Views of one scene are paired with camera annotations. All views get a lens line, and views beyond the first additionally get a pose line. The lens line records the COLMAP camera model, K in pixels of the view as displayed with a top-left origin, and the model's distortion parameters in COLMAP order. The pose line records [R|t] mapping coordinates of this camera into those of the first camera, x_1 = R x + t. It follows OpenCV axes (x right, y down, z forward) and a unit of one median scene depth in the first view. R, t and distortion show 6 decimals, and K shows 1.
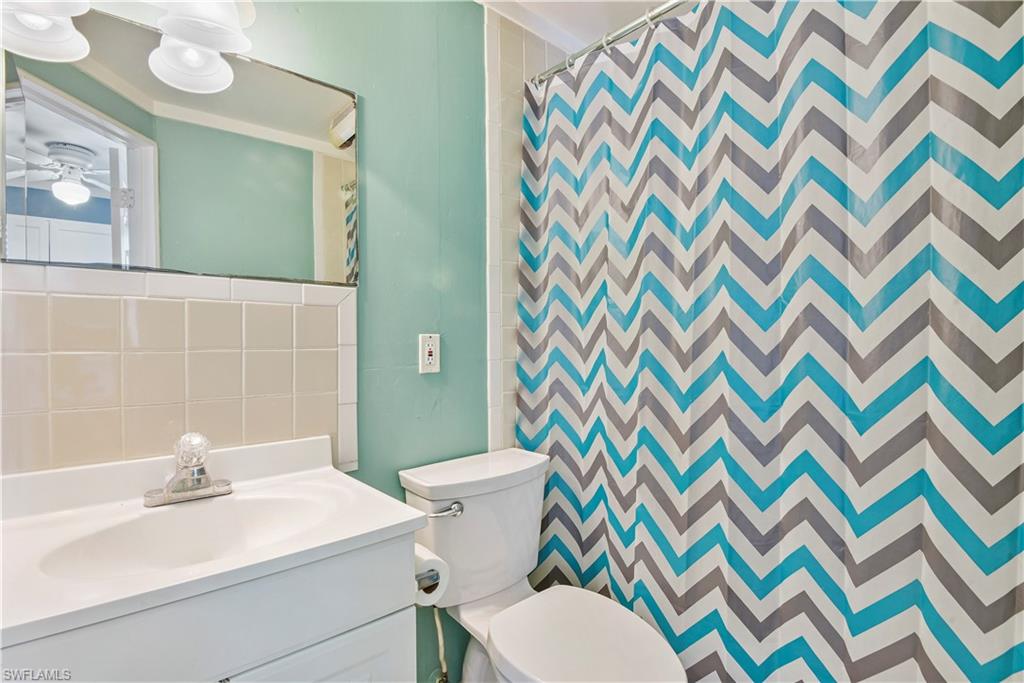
lens RADIAL K [[484.7, 0, 516.7], [0, 484.7, 339.9], [0, 0, 1]] dist [0.002650, 0.000907]
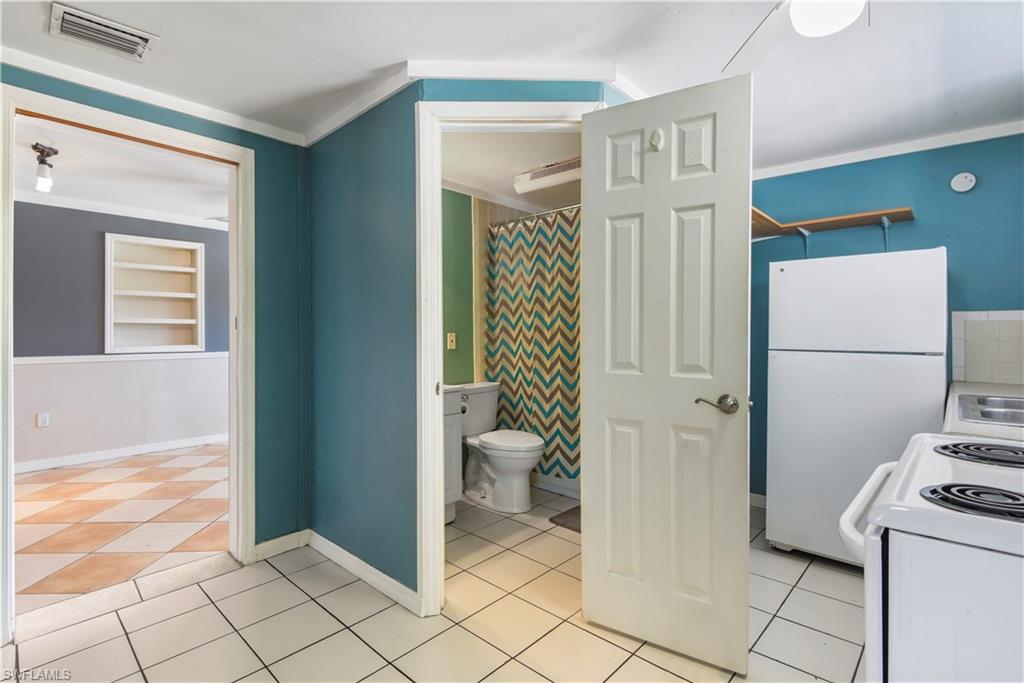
lens RADIAL K [[484.7, 0, 516.7], [0, 484.7, 339.9], [0, 0, 1]] dist [0.002650, 0.000907]
pose [[0.993936, -0.006447, 0.109775, -0.119969], [0.005614, 0.999953, 0.007891, 0.003300], [-0.109821, -0.007227, 0.993925, -1.471615]]
